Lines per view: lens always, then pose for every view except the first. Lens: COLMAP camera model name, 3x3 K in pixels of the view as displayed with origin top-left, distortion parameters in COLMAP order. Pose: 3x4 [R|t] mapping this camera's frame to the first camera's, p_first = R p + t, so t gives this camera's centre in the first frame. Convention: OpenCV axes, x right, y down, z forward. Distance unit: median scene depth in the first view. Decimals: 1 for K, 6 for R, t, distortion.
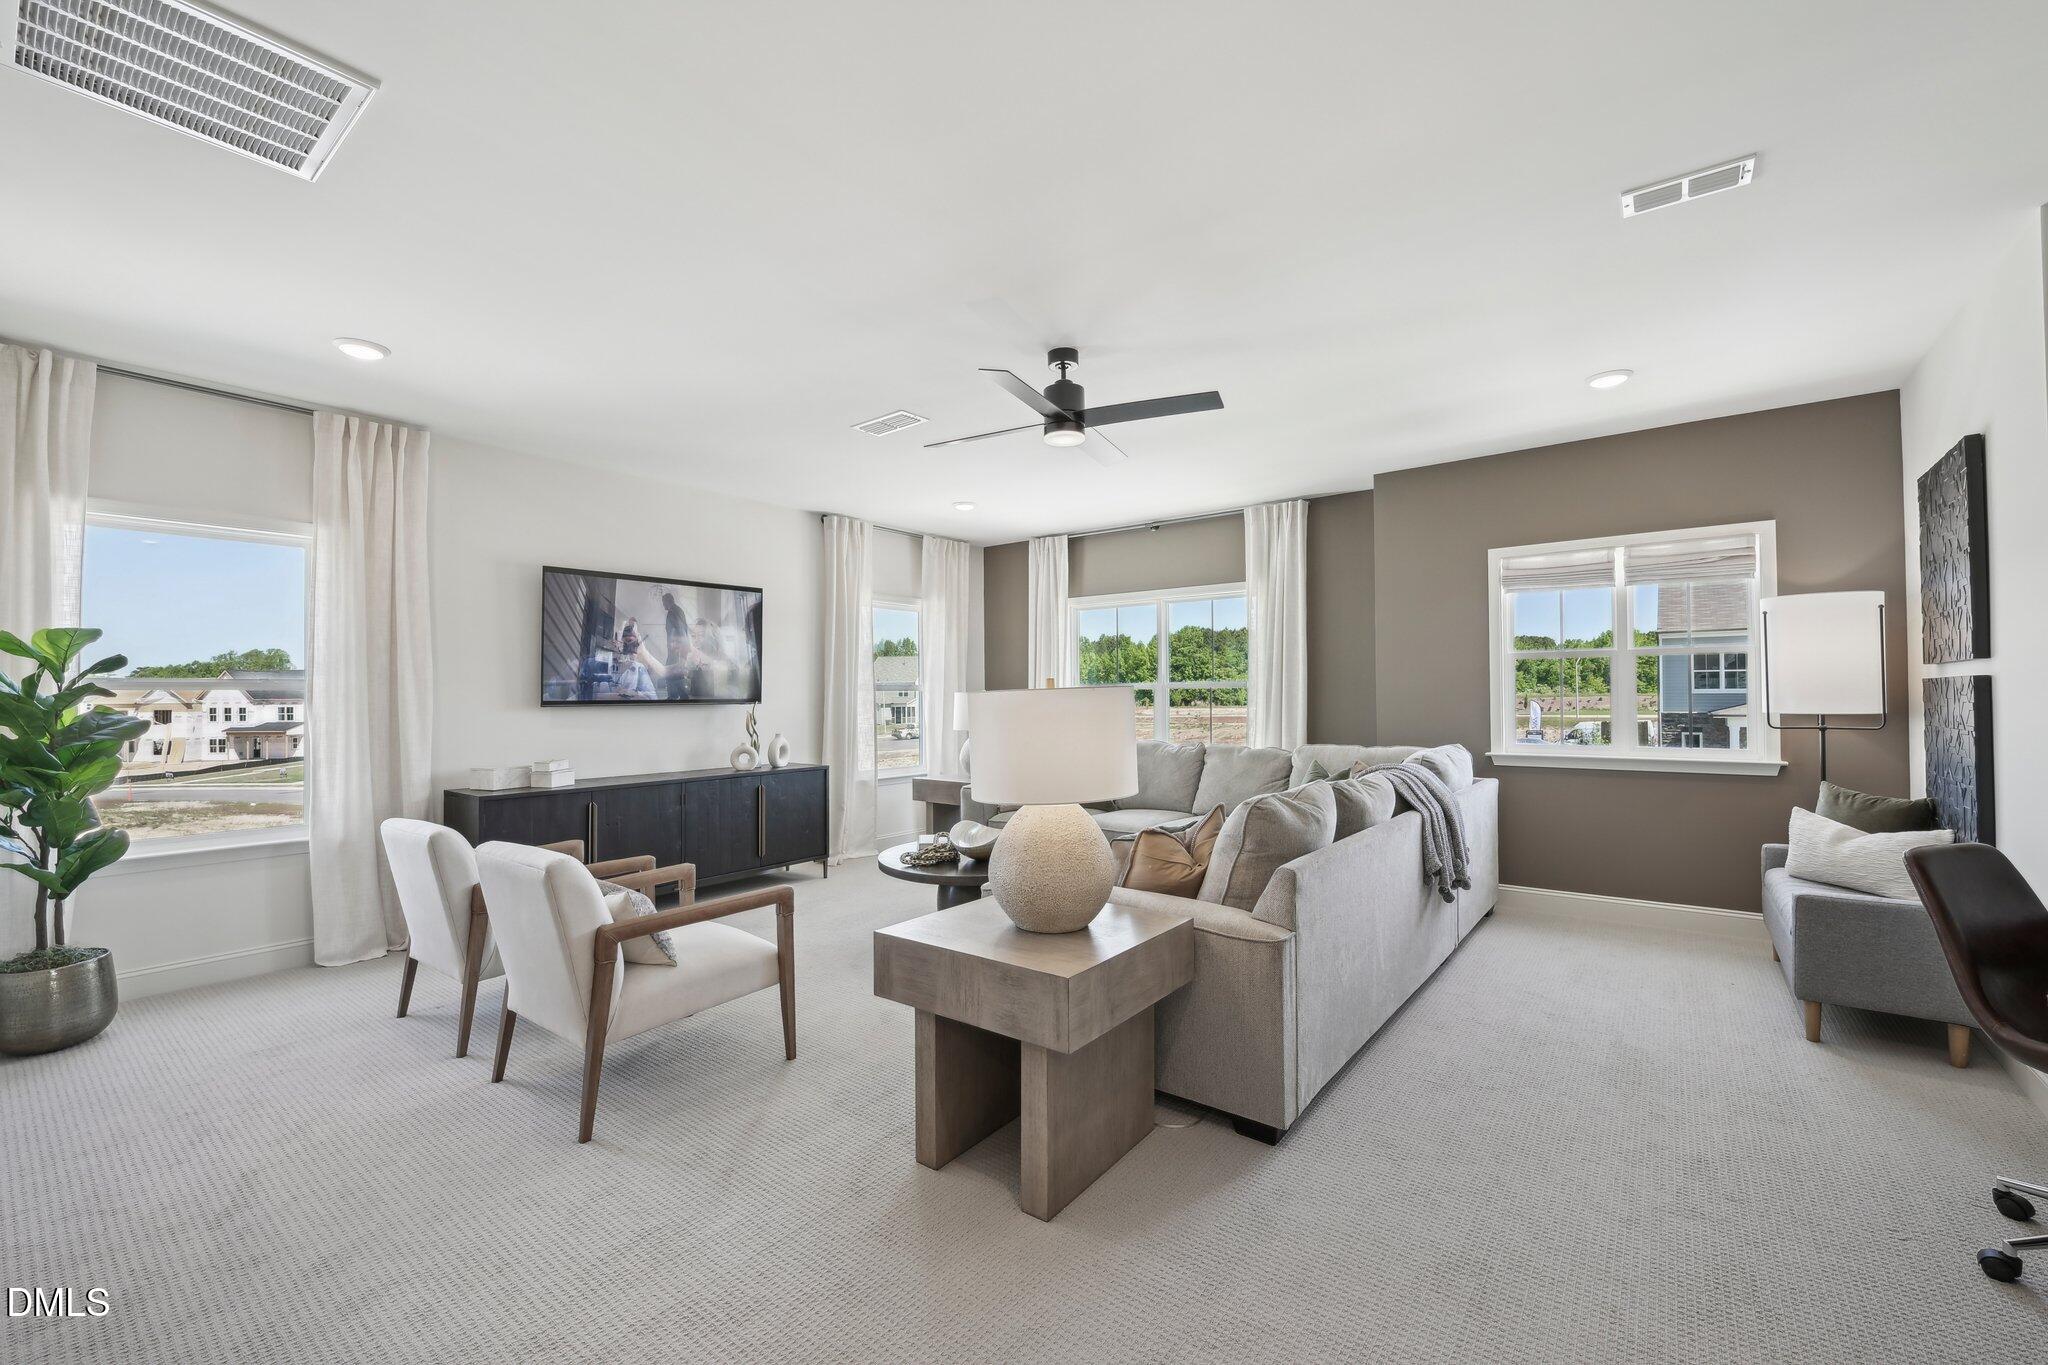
lens RADIAL K [[842.0, 0, 1033.6], [0, 842.0, 684.0], [0, 0, 1]] dist [-0.007439, 0.000248]
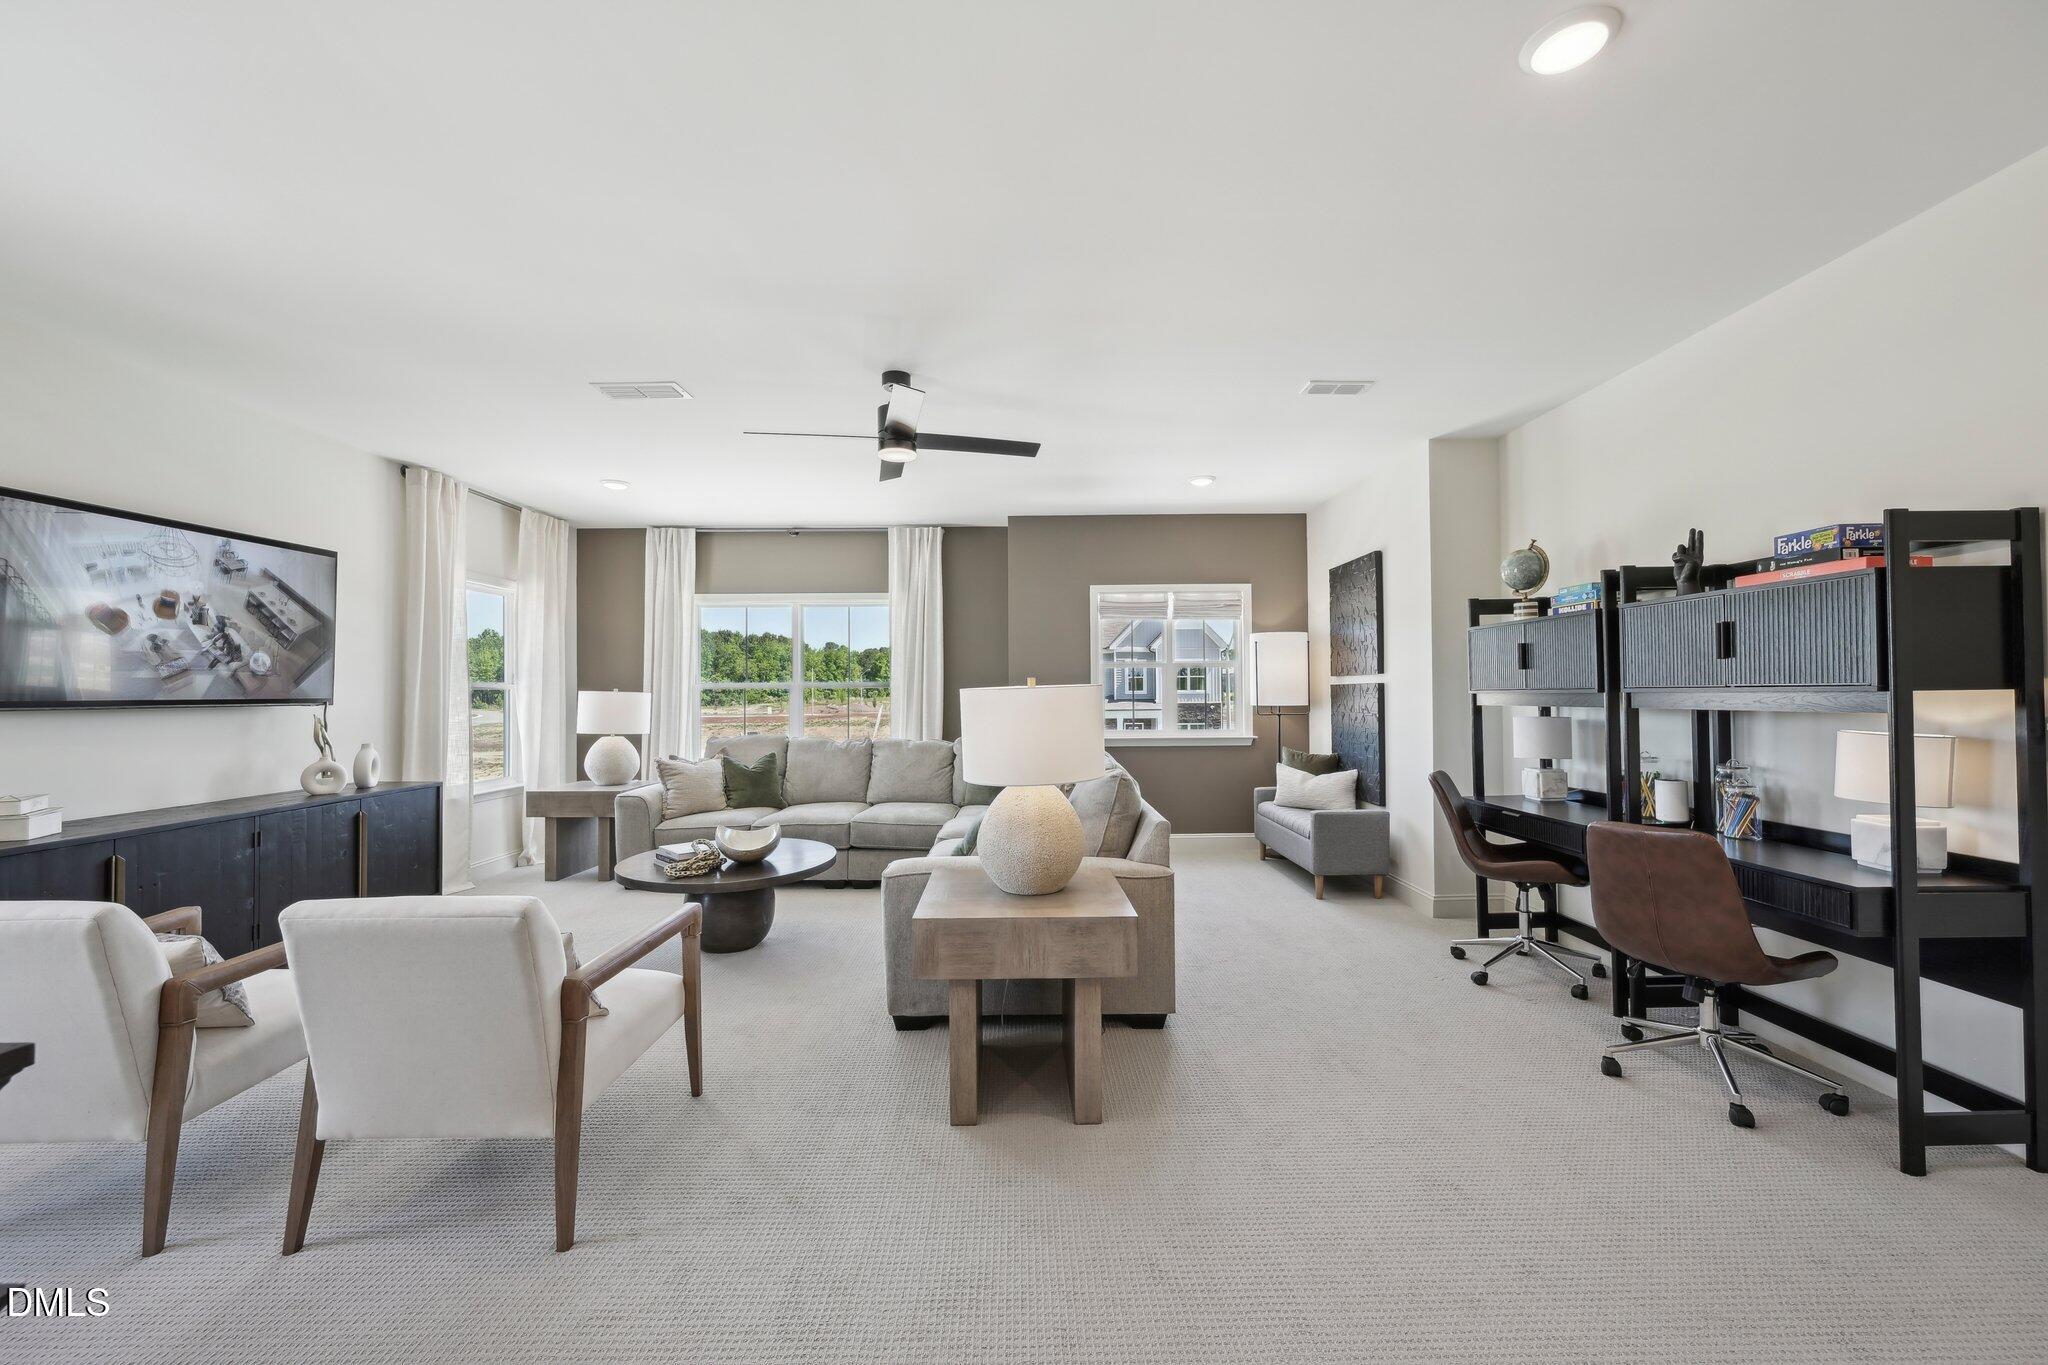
lens RADIAL K [[803.1, 0, 1024.0], [0, 803.1, 681.2], [0, 0, 1]] dist [-0.006871, 0.000273]
pose [[0.783442, 0.011155, 0.621364, -0.309768], [-0.007908, 0.999937, -0.007980, 0.003352], [-0.621414, 0.001338, 0.783481, 0.060376]]
